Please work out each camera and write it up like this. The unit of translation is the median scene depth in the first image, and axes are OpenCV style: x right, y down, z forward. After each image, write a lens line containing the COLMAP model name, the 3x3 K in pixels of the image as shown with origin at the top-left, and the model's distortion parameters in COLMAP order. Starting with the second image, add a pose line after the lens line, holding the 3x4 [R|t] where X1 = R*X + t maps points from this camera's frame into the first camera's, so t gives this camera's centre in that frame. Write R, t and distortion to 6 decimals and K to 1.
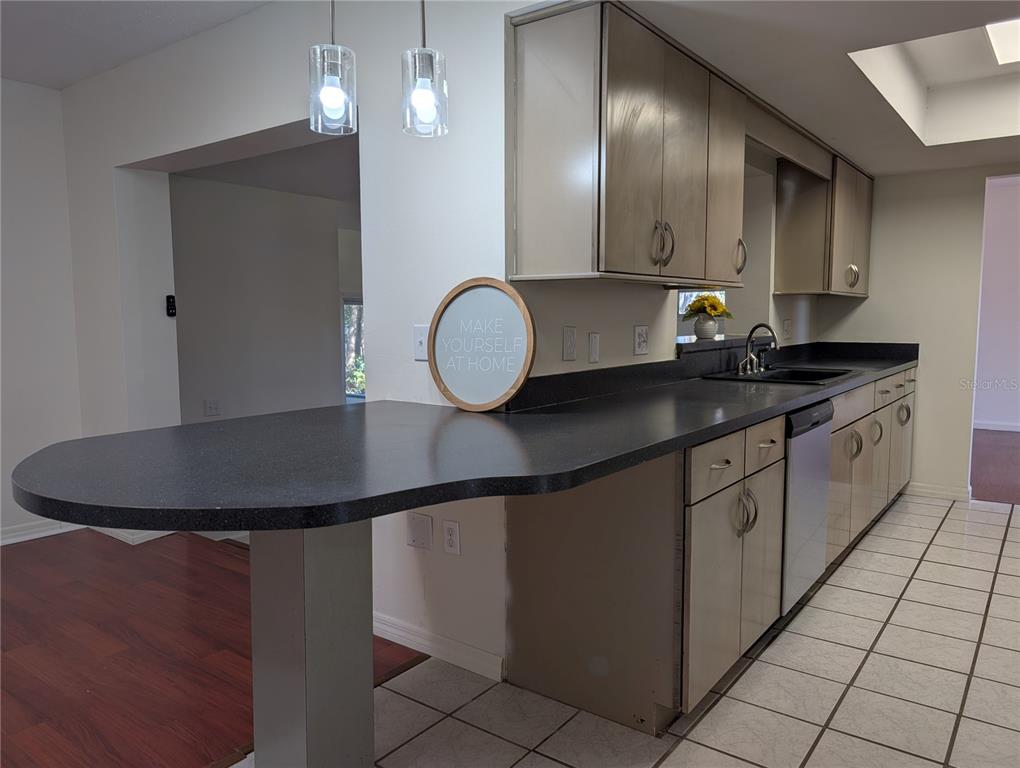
lens RADIAL K [[727.1, 0, 510.0], [0, 727.1, 384.0], [0, 0, 1]] dist [0.008582, -0.003781]
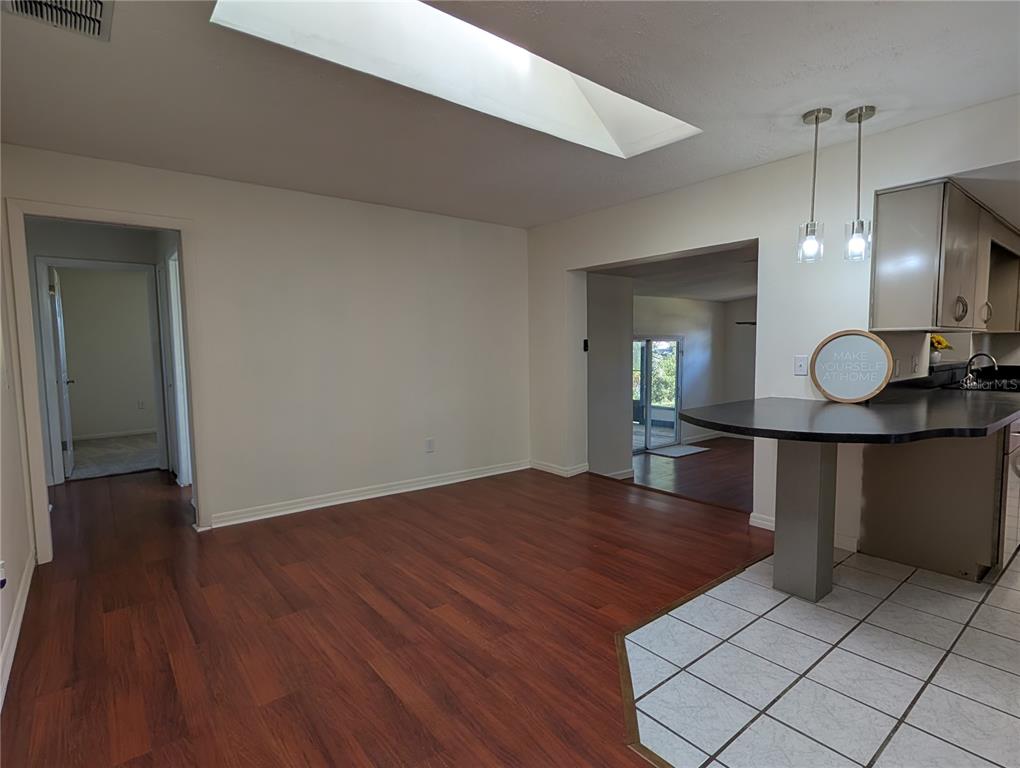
lens RADIAL K [[524.0, 0, 512.4], [0, 524.0, 386.7], [0, 0, 1]] dist [-0.000147, -0.000024]
pose [[0.971517, 0.009228, -0.236790, -0.339304], [-0.013559, 0.999769, -0.016665, 0.019136], [0.236582, 0.019401, 0.971418, -0.301044]]
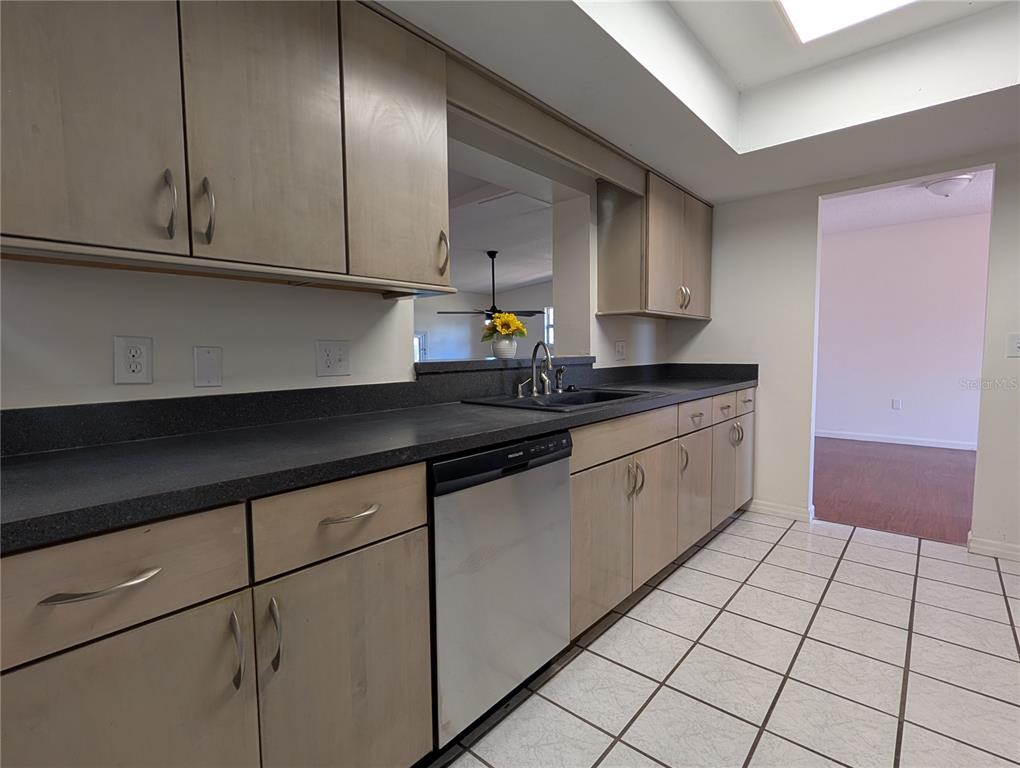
lens RADIAL K [[491.0, 0, 508.7], [0, 491.0, 383.4], [0, 0, 1]] dist [0.002517, -0.000304]
pose [[0.997387, -0.001893, -0.072220, 0.328945], [0.000061, 0.999678, -0.025366, -0.013906], [0.072245, 0.025295, 0.997066, 0.362981]]
